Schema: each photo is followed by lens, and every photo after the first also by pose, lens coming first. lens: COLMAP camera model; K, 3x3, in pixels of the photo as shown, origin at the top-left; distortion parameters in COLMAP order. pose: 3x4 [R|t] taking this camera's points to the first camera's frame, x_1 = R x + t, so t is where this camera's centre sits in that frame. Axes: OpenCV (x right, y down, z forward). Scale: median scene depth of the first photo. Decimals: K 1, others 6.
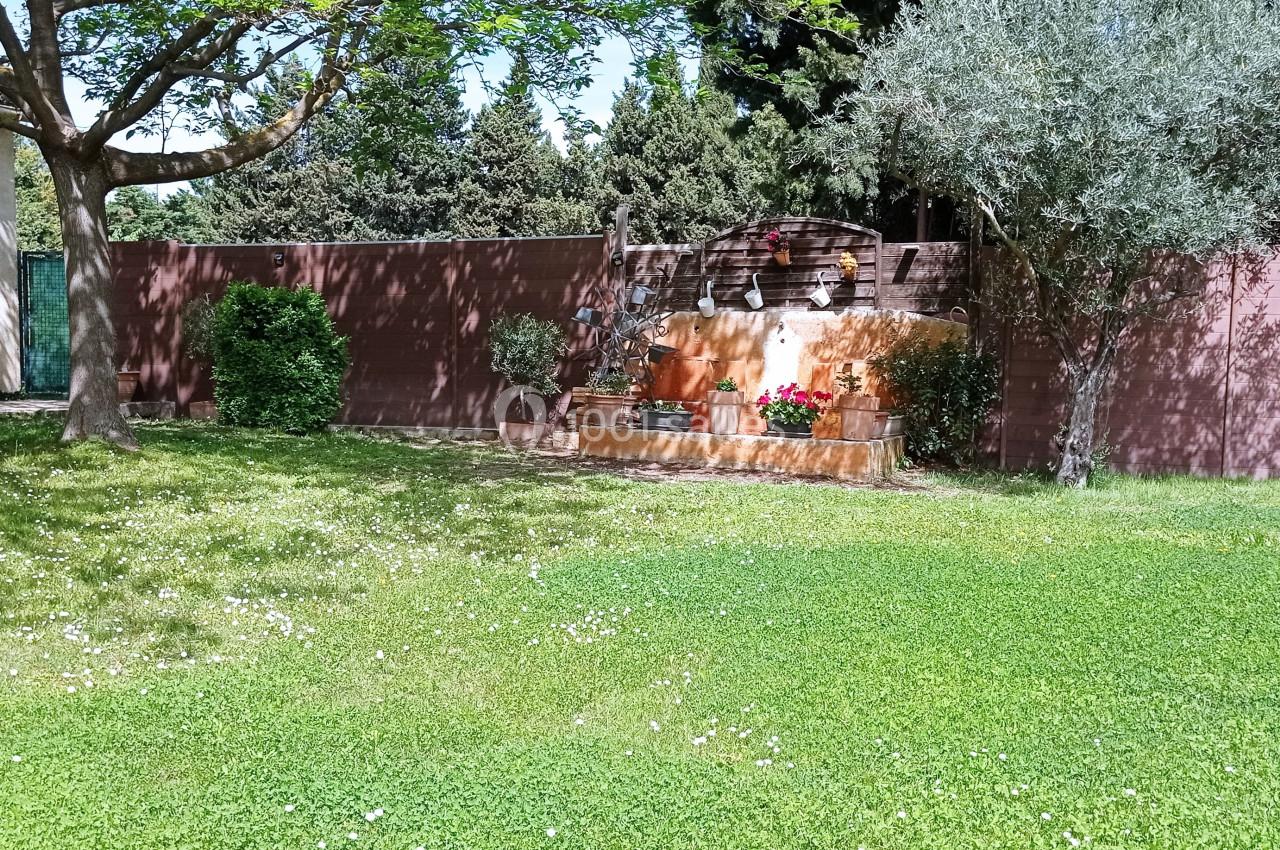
lens RADIAL K [[1364.8, 0, 640.0], [0, 1364.8, 425.0], [0, 0, 1]] dist [0.132835, -0.231452]
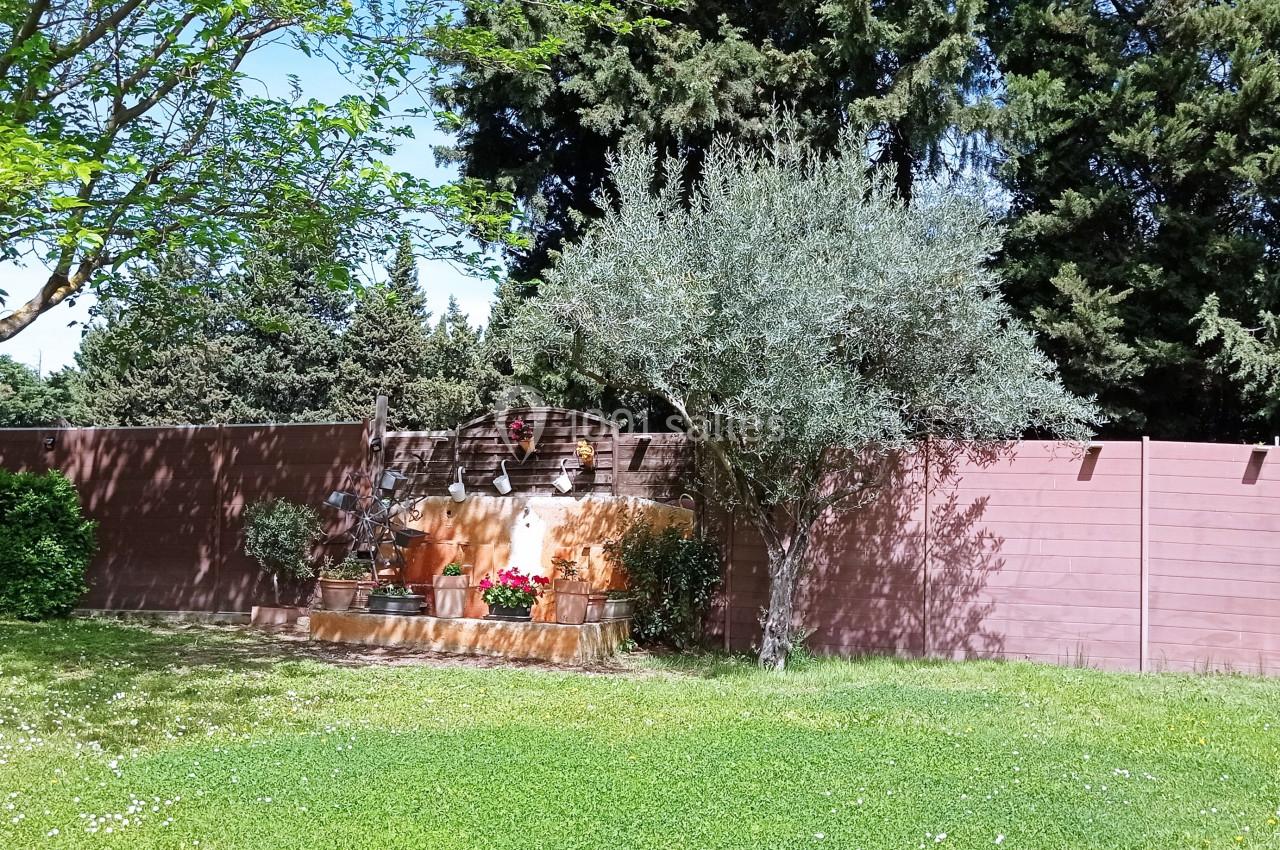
lens RADIAL K [[1364.8, 0, 640.0], [0, 1364.8, 425.0], [0, 0, 1]] dist [0.132835, -0.231452]
pose [[0.997660, 0.007854, 0.067913, 0.116963], [0.000986, 0.991622, -0.129170, -0.003344], [-0.068359, 0.128934, 0.989294, -0.033992]]
